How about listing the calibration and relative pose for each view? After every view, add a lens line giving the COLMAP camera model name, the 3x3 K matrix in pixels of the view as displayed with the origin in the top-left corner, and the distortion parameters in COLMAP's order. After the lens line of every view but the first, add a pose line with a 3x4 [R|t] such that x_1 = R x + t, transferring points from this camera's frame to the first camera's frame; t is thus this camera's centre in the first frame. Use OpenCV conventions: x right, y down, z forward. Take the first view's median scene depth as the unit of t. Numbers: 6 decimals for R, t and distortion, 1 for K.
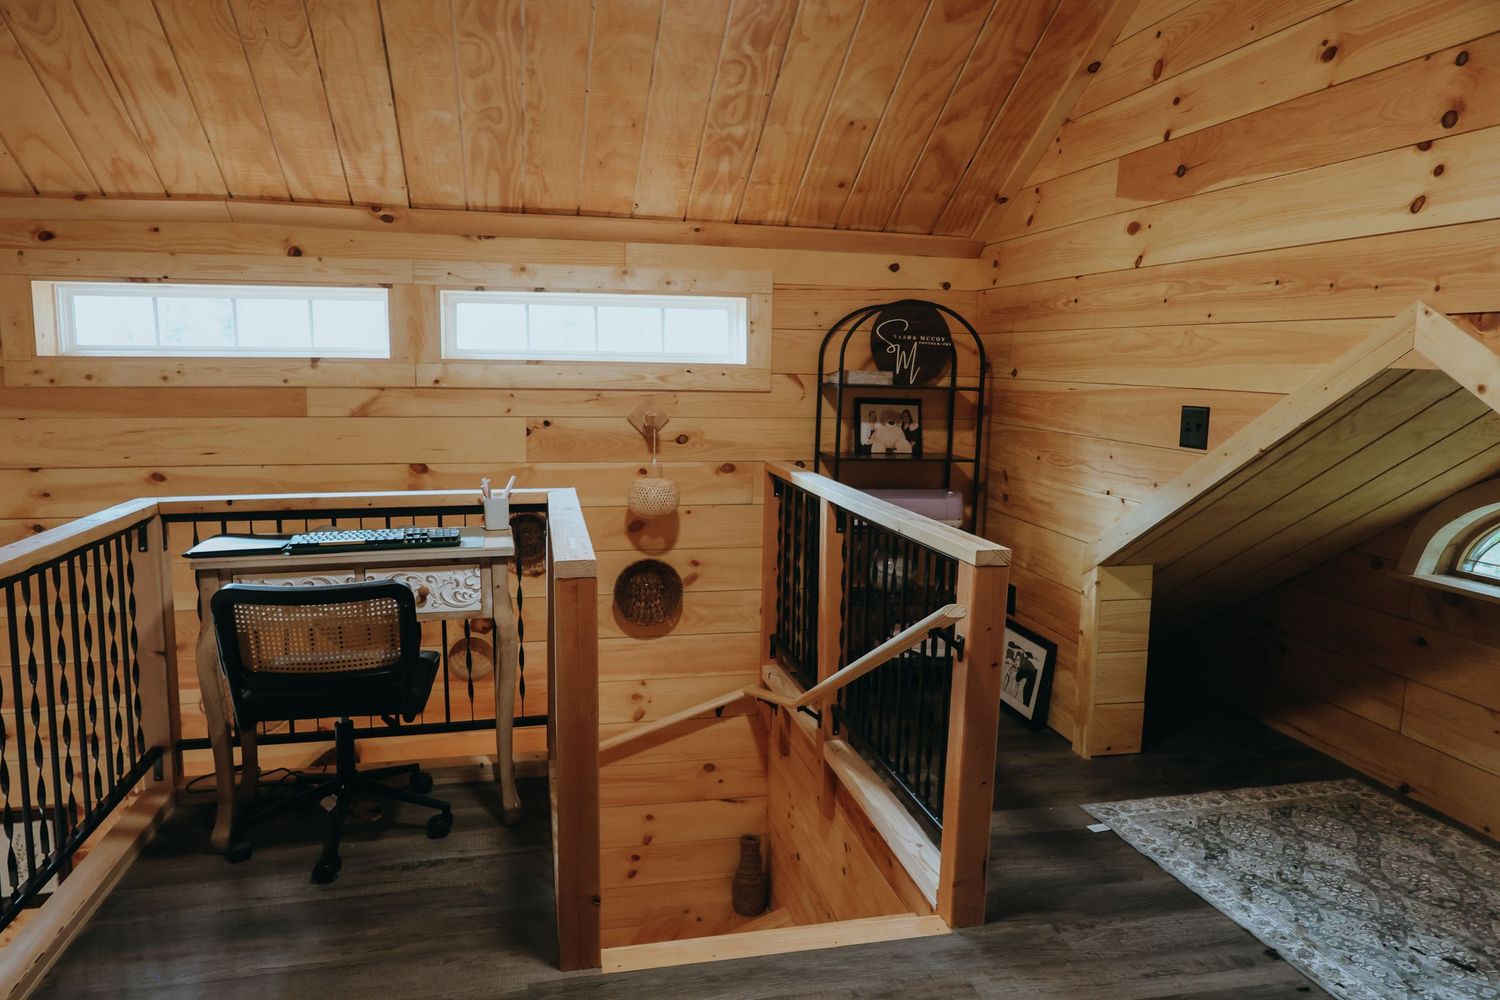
lens RADIAL K [[1039.1, 0, 752.6], [0, 1039.1, 495.3], [0, 0, 1]] dist [-0.006640, 0.002853]
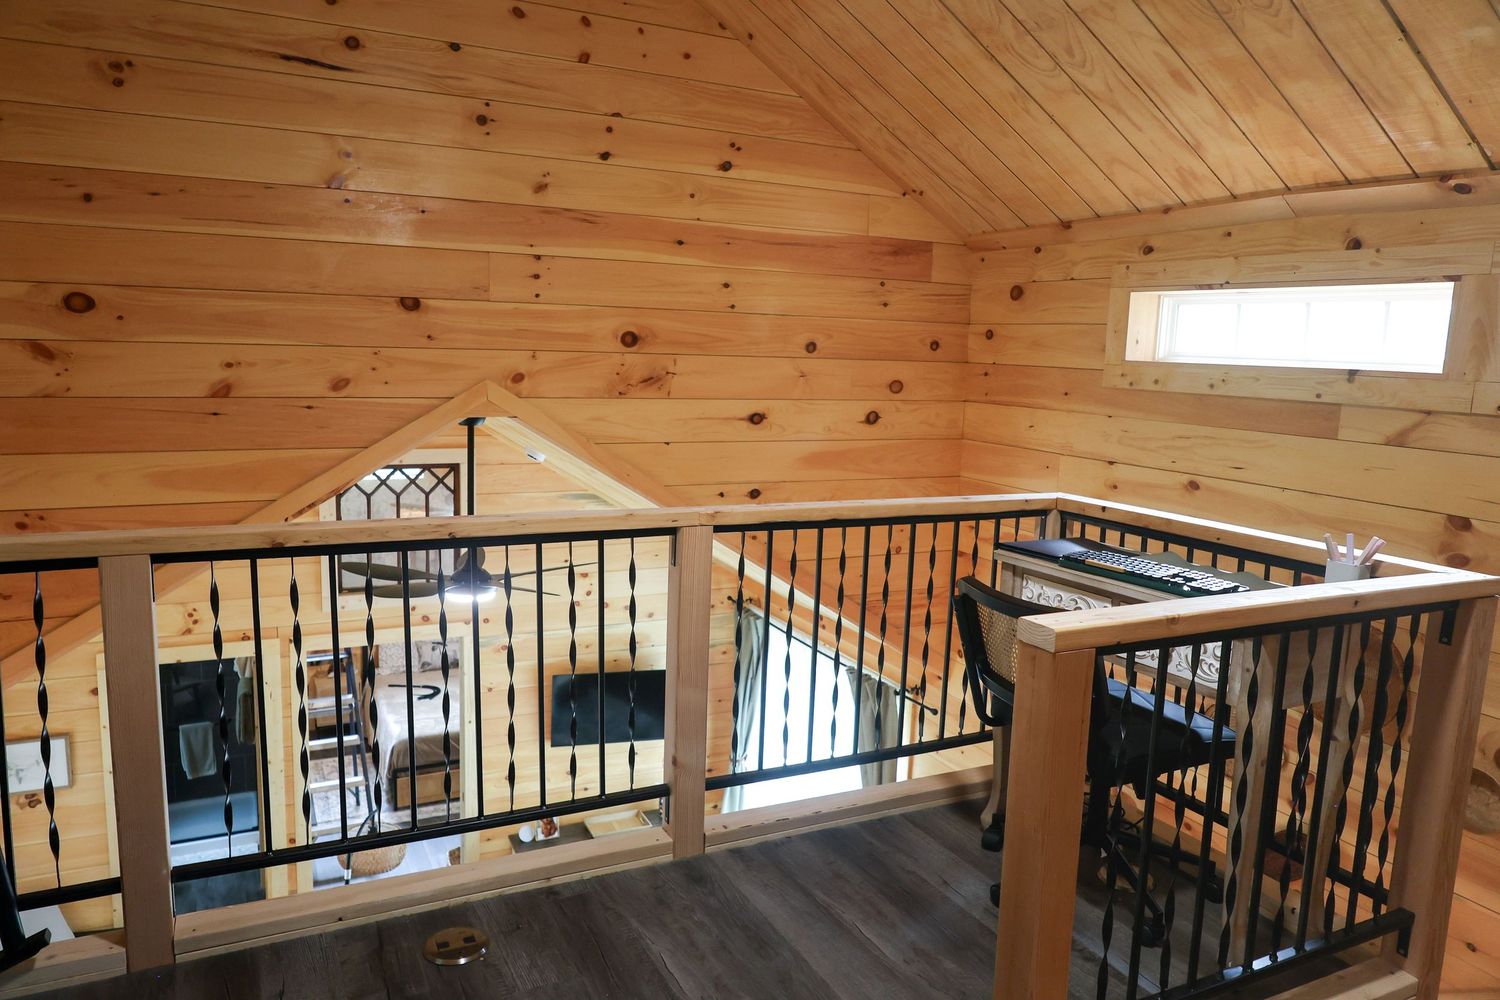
lens RADIAL K [[1039.1, 0, 759.4], [0, 1039.1, 492.2], [0, 0, 1]] dist [-0.006640, 0.002853]
pose [[0.242567, 0.137501, -0.960341, 0.284319], [-0.163719, 0.981509, 0.099179, -0.041986], [0.956220, 0.133169, 0.260594, 0.351236]]
